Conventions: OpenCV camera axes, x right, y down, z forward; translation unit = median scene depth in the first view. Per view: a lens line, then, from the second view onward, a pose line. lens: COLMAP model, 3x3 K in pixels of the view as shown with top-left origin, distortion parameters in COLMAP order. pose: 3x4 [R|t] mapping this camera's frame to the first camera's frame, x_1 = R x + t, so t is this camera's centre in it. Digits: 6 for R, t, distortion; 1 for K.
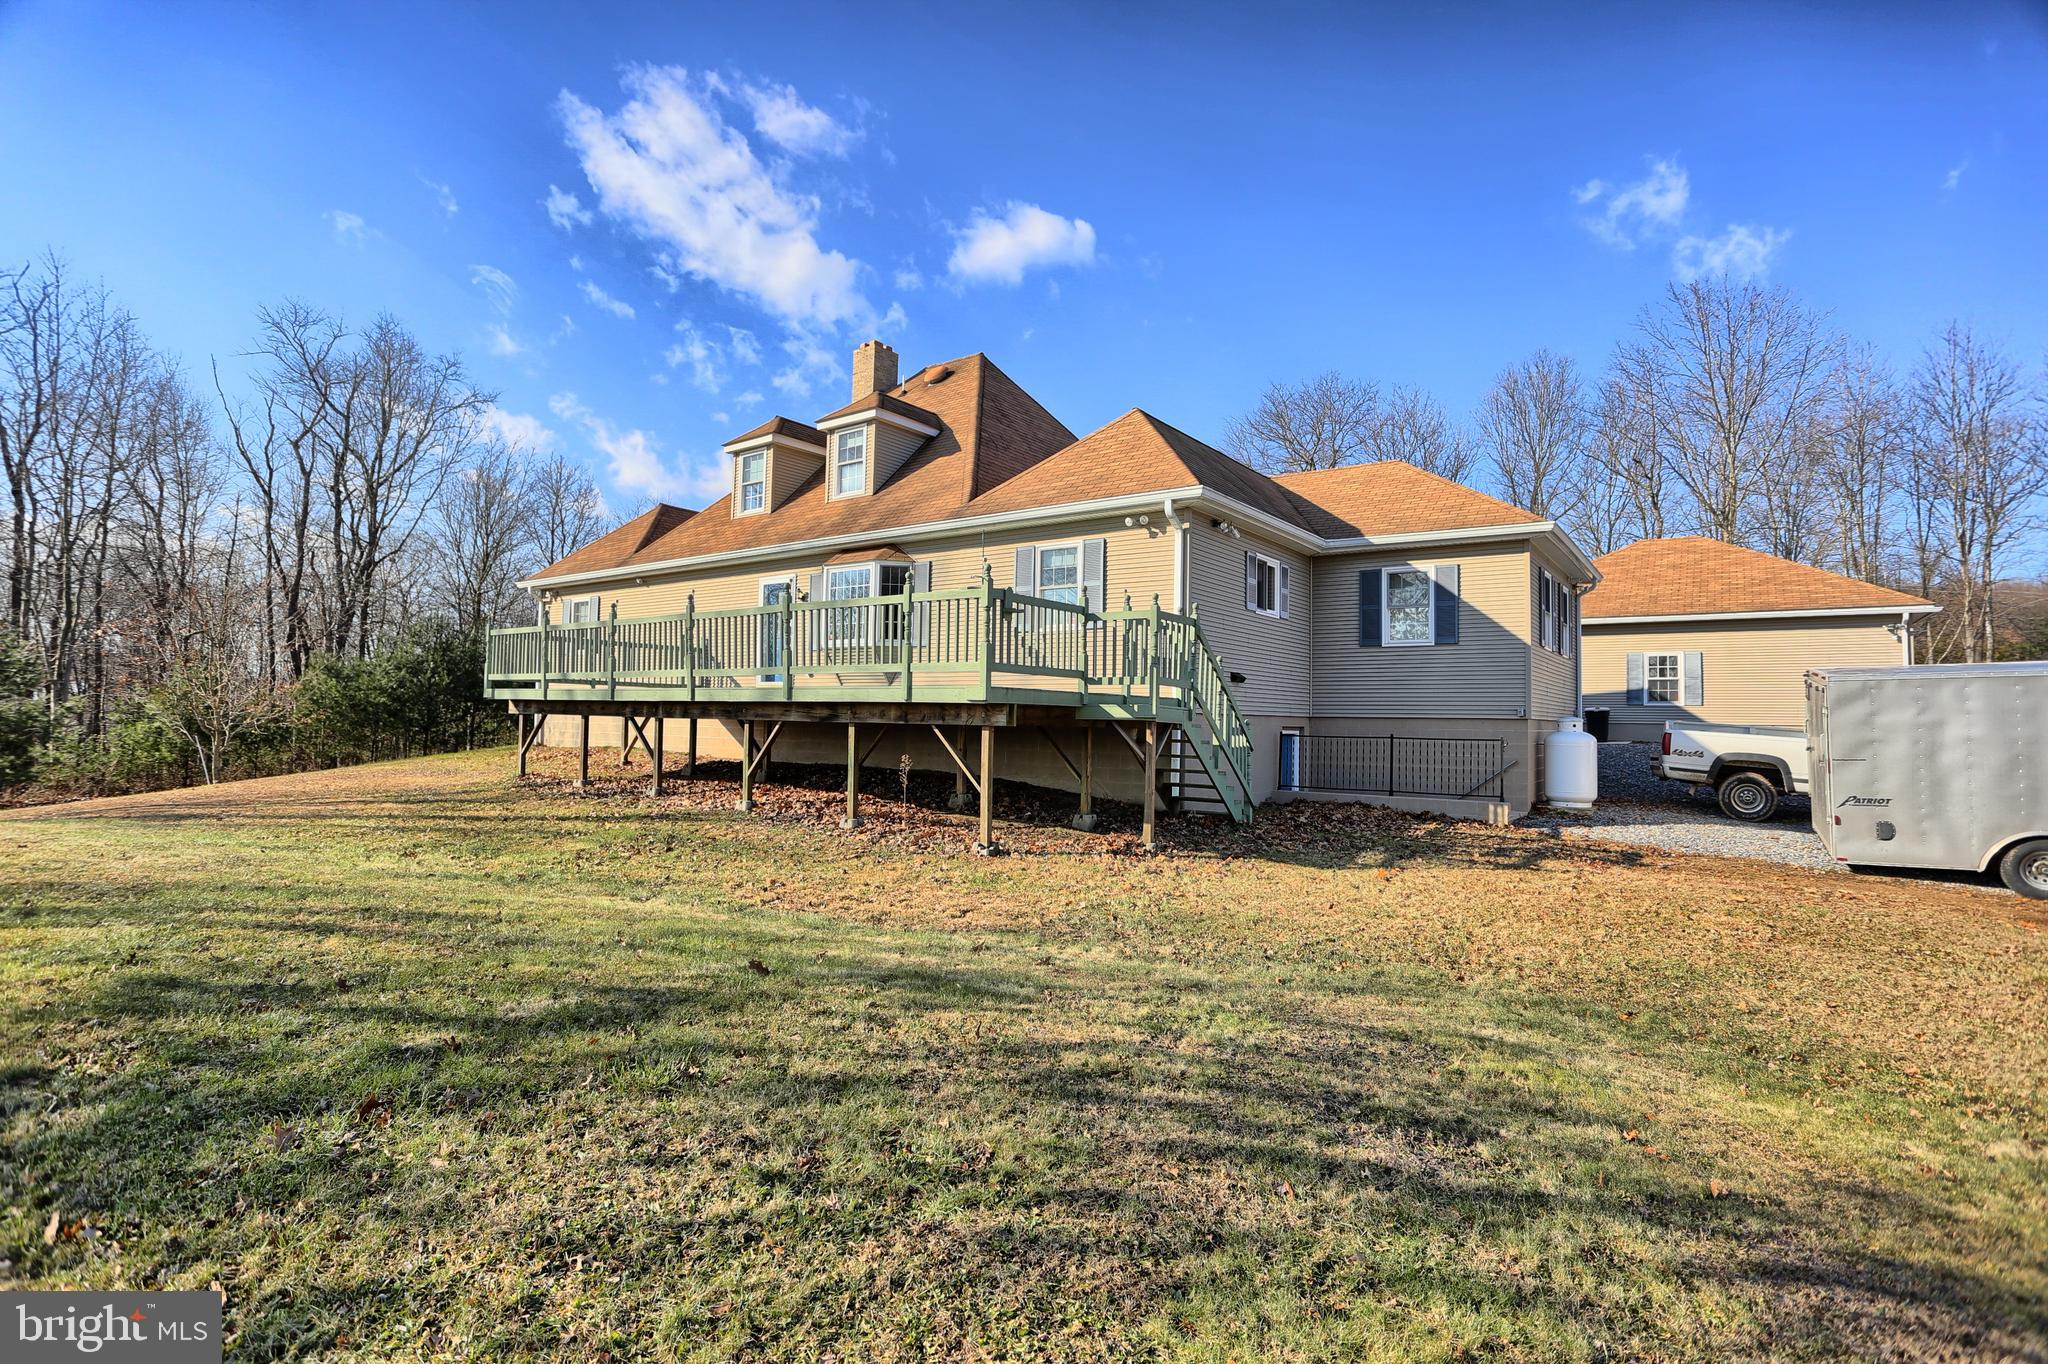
lens RADIAL K [[1021.3, 0, 1024.0], [0, 1021.3, 682.0], [0, 0, 1]] dist [-0.000202, 0.000052]
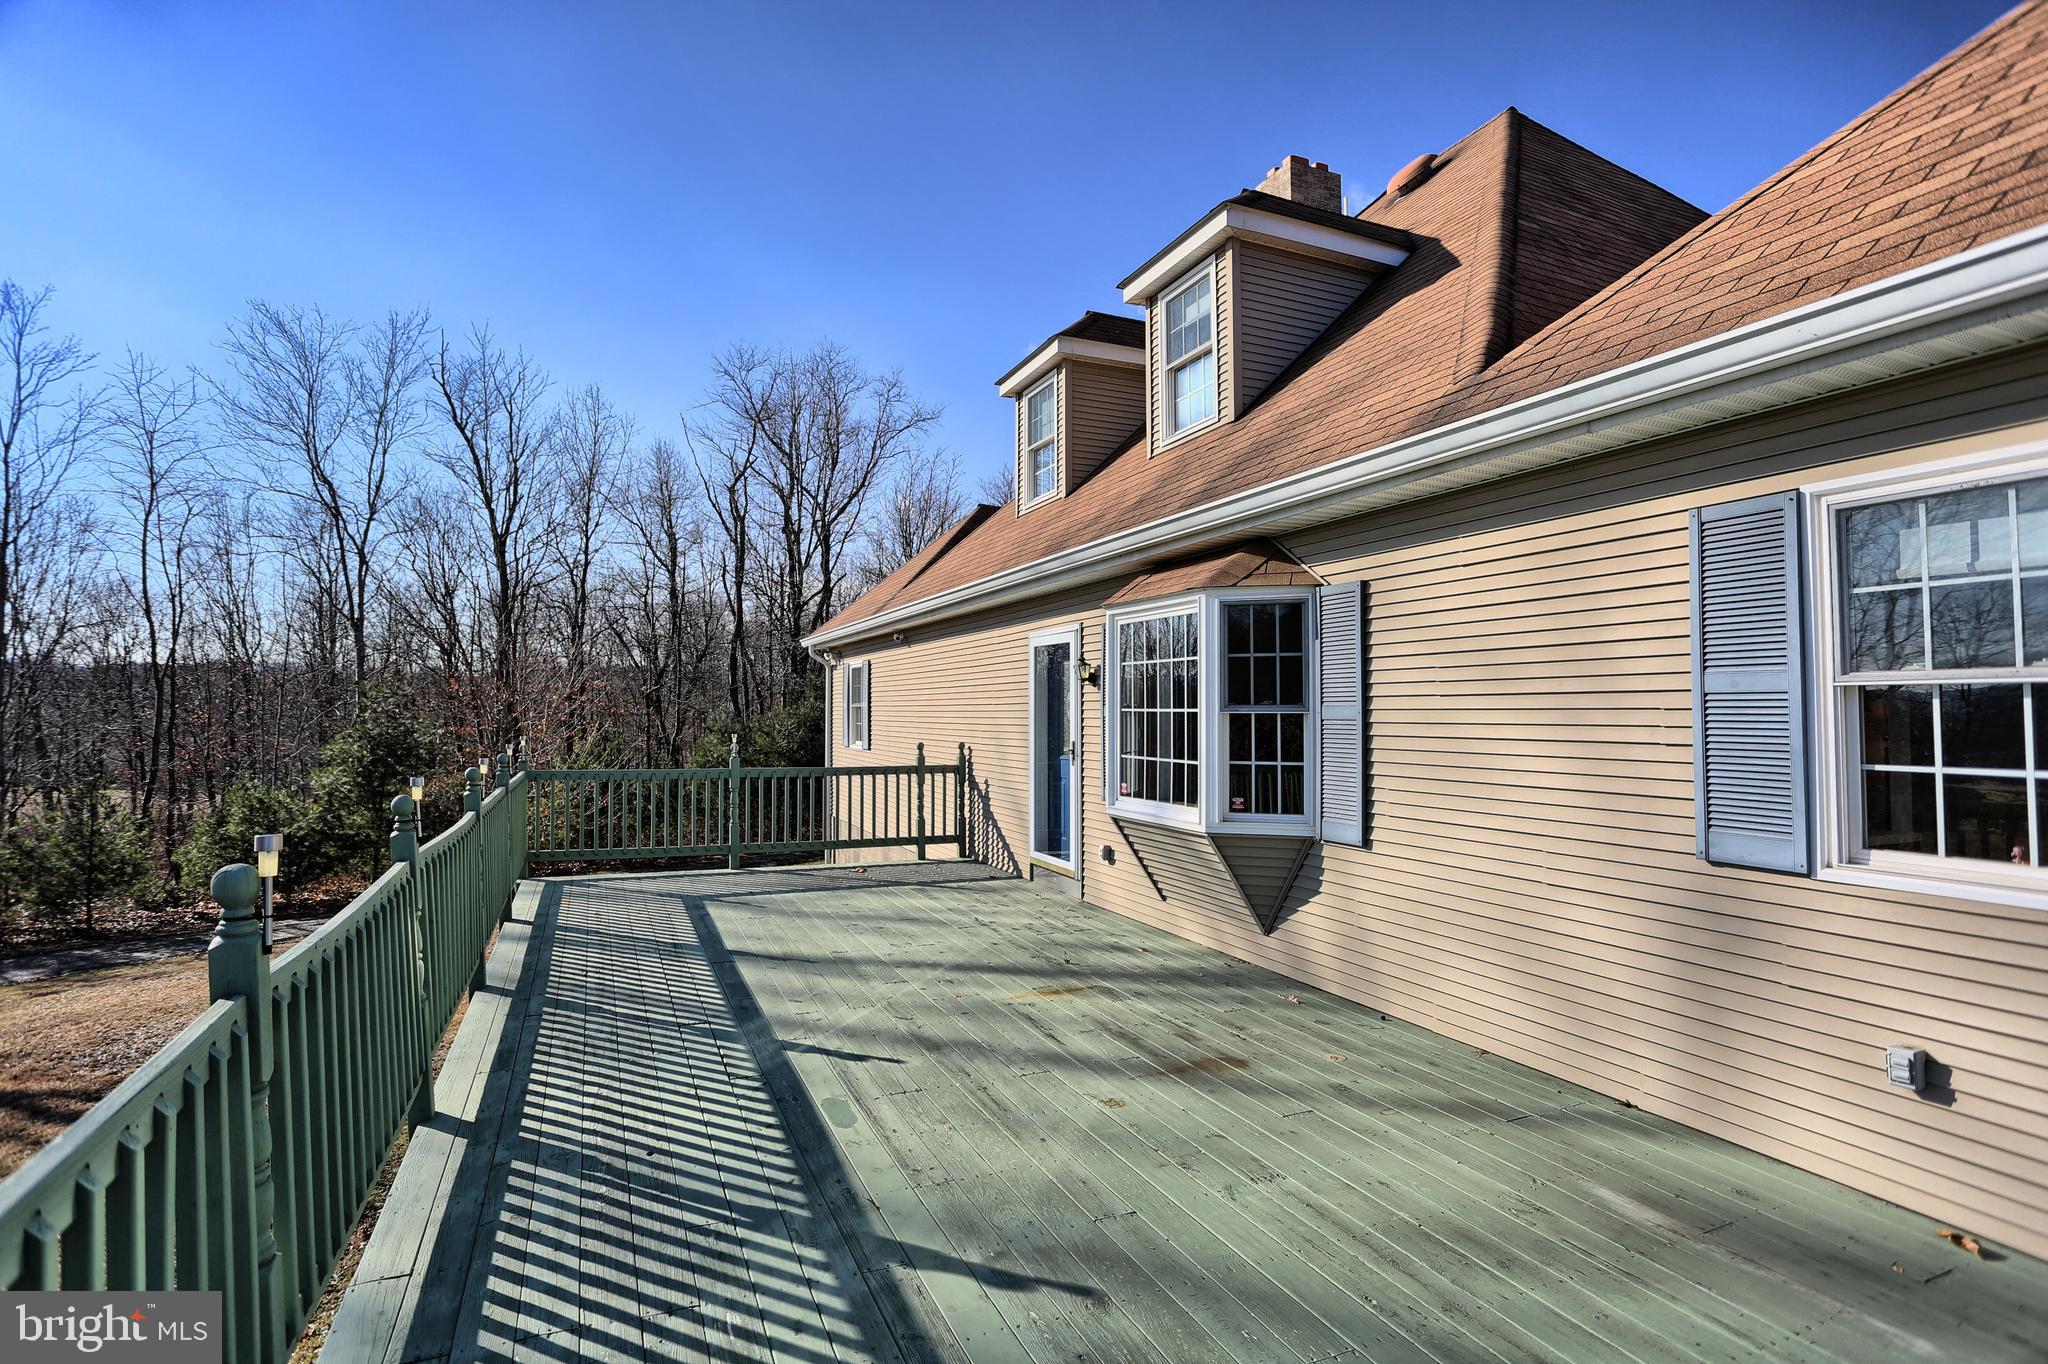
lens RADIAL K [[1021.3, 0, 1024.0], [0, 1021.3, 682.0], [0, 0, 1]] dist [-0.000202, 0.000052]
pose [[0.878448, -0.039504, -0.476202, -0.027996], [0.045378, 0.998970, 0.000836, -0.078799], [0.475678, -0.022343, 0.879336, 0.570556]]
